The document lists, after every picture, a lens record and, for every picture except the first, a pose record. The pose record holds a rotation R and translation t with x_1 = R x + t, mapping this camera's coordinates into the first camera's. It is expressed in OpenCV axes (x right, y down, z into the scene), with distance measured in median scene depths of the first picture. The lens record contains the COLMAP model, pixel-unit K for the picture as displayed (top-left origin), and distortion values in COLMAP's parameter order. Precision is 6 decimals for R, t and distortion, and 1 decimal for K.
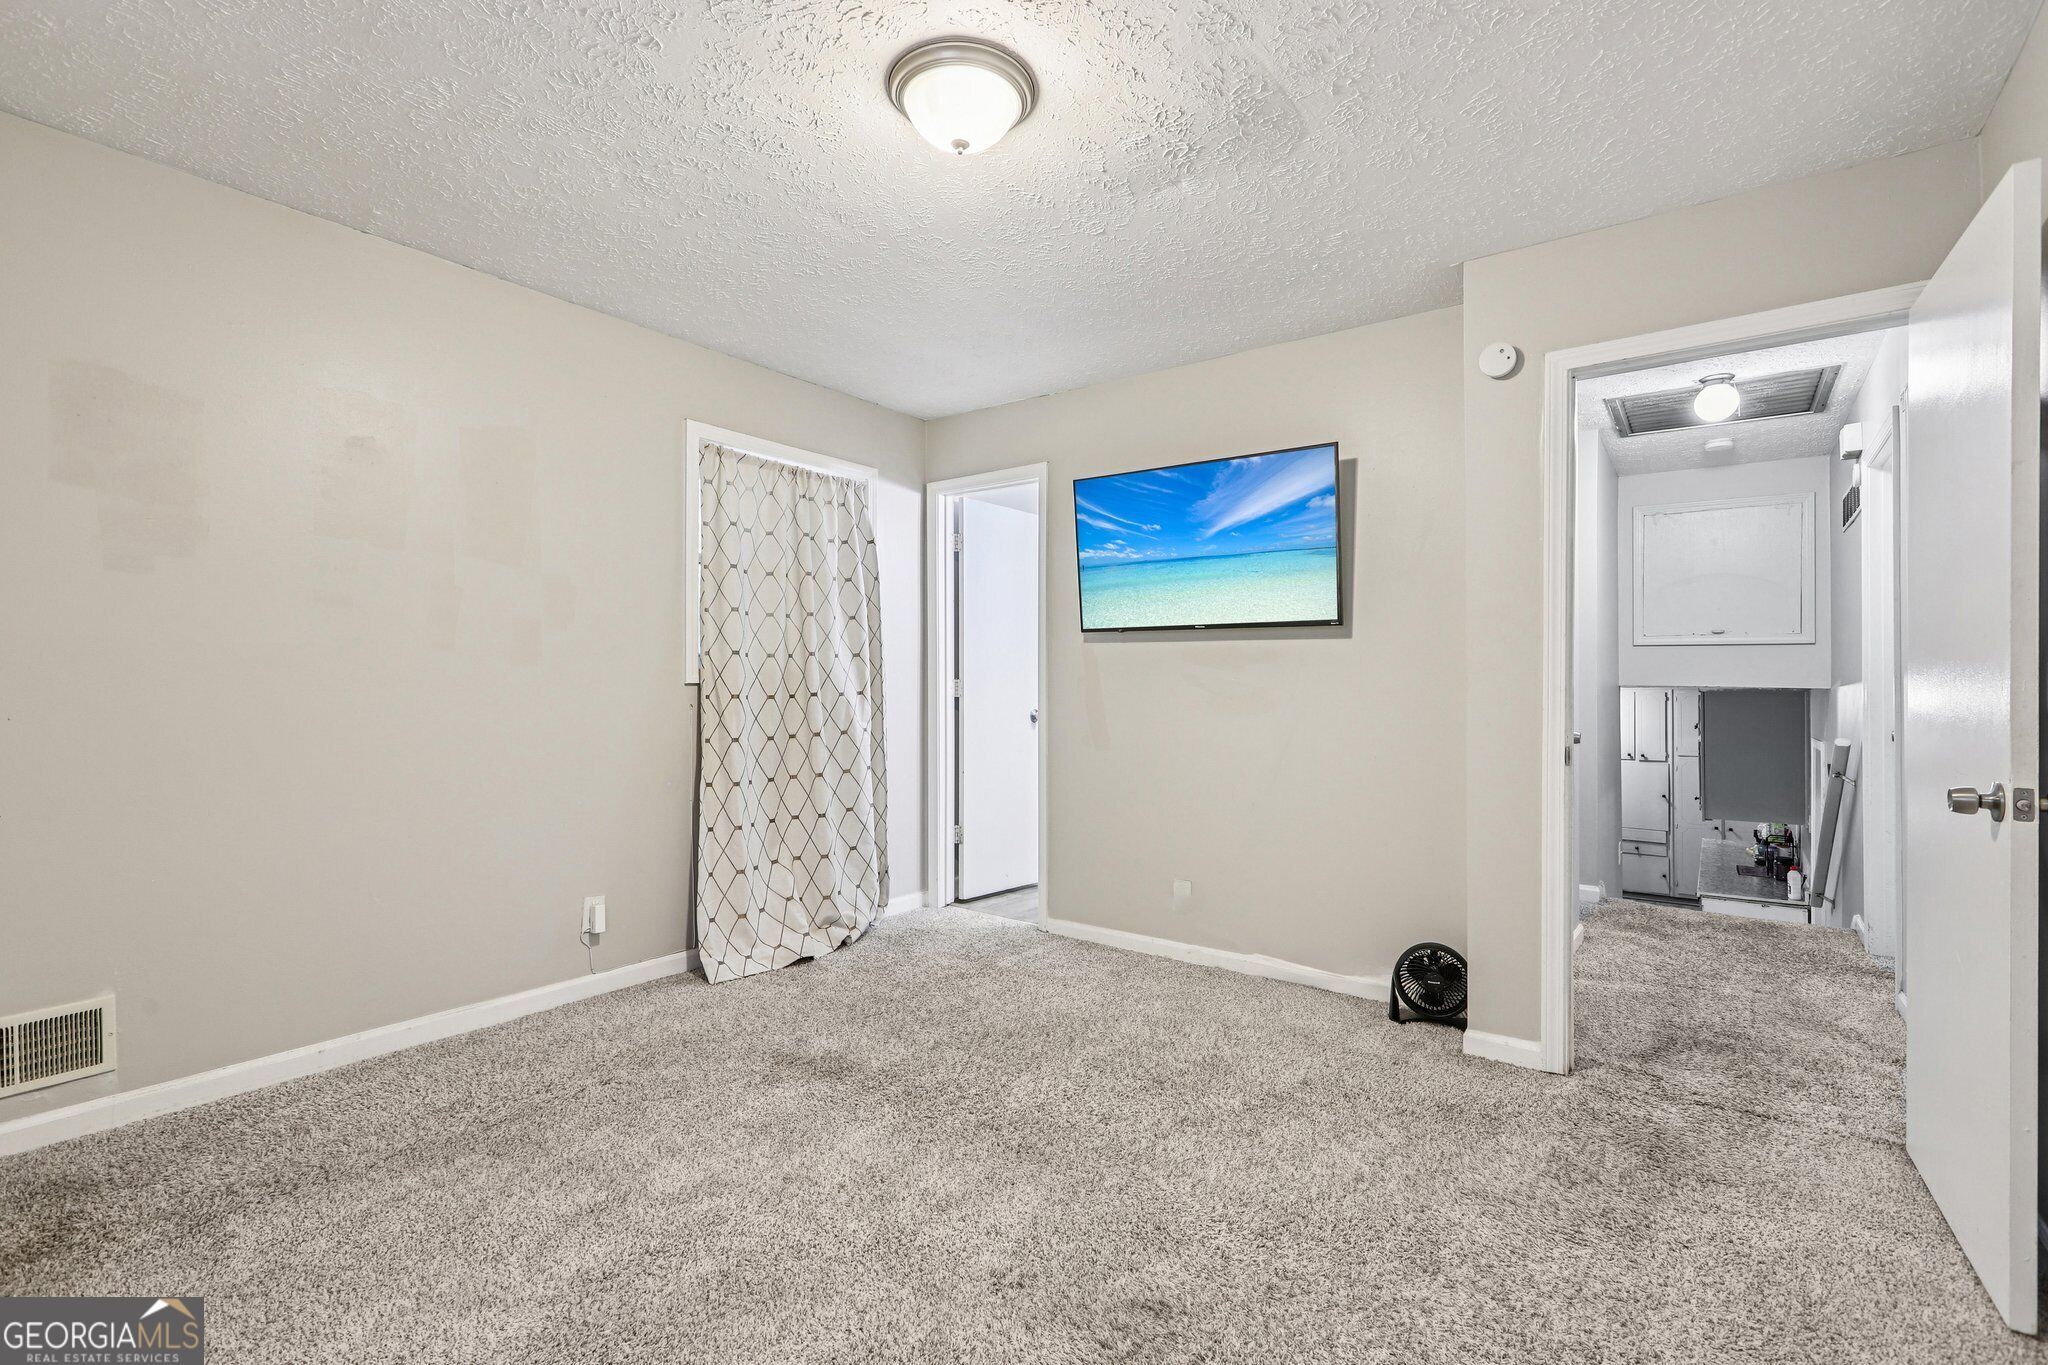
lens RADIAL K [[937.1, 0, 1016.4], [0, 937.1, 685.1], [0, 0, 1]] dist [-0.000018, -0.000143]
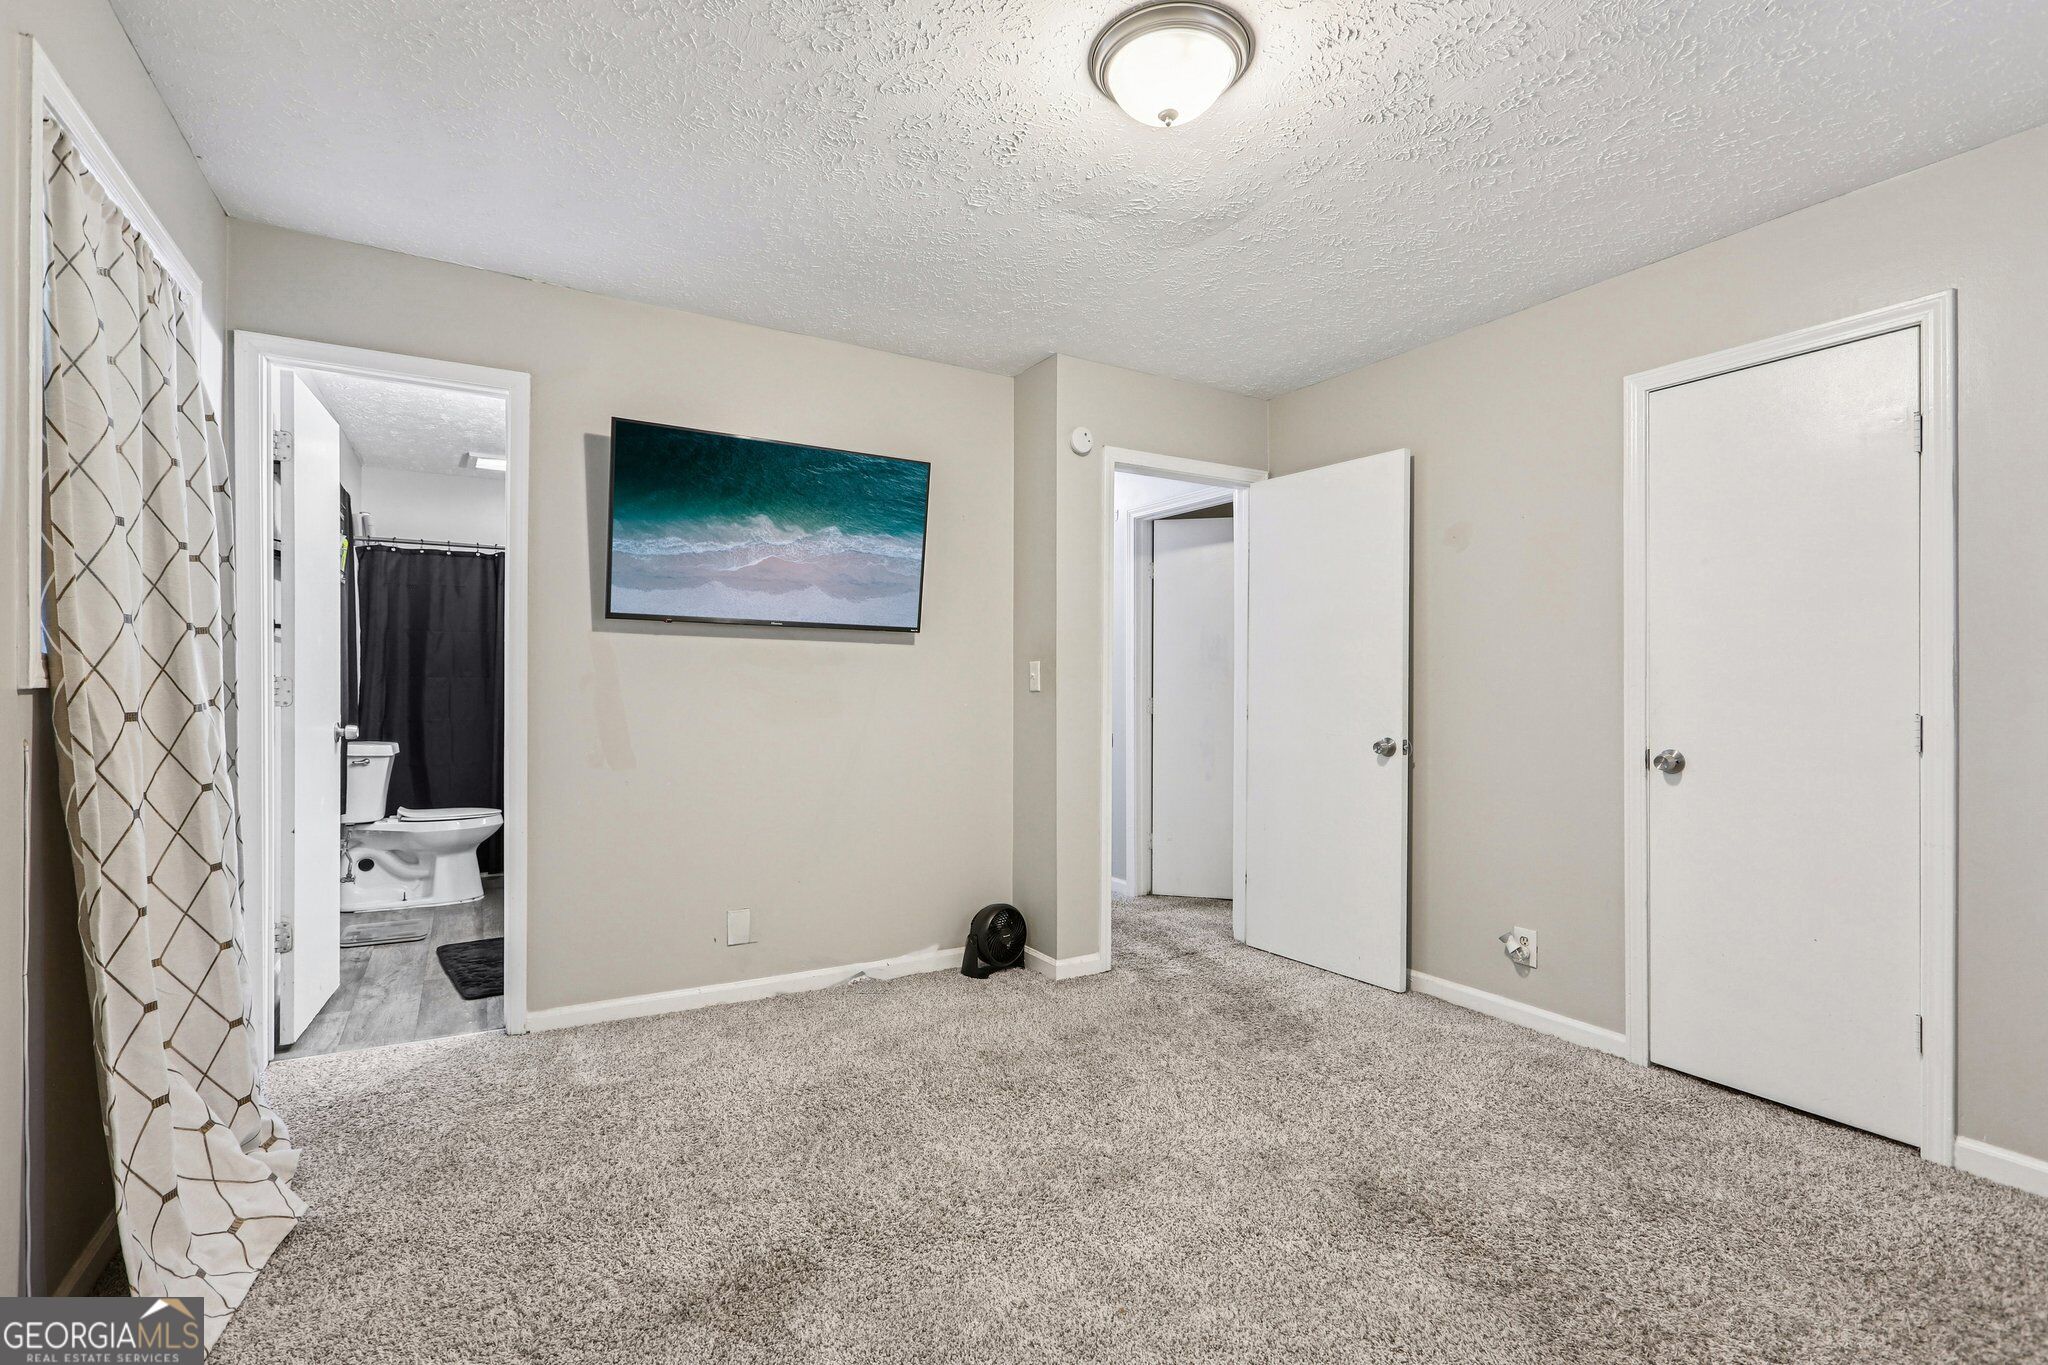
lens RADIAL K [[937.1, 0, 1016.4], [0, 937.1, 685.1], [0, 0, 1]] dist [-0.000018, -0.000143]
pose [[0.387816, 0.000350, 0.921737, -0.619166], [-0.004587, 0.999988, 0.001550, -0.005348], [-0.921725, -0.004829, 0.387813, 0.491847]]
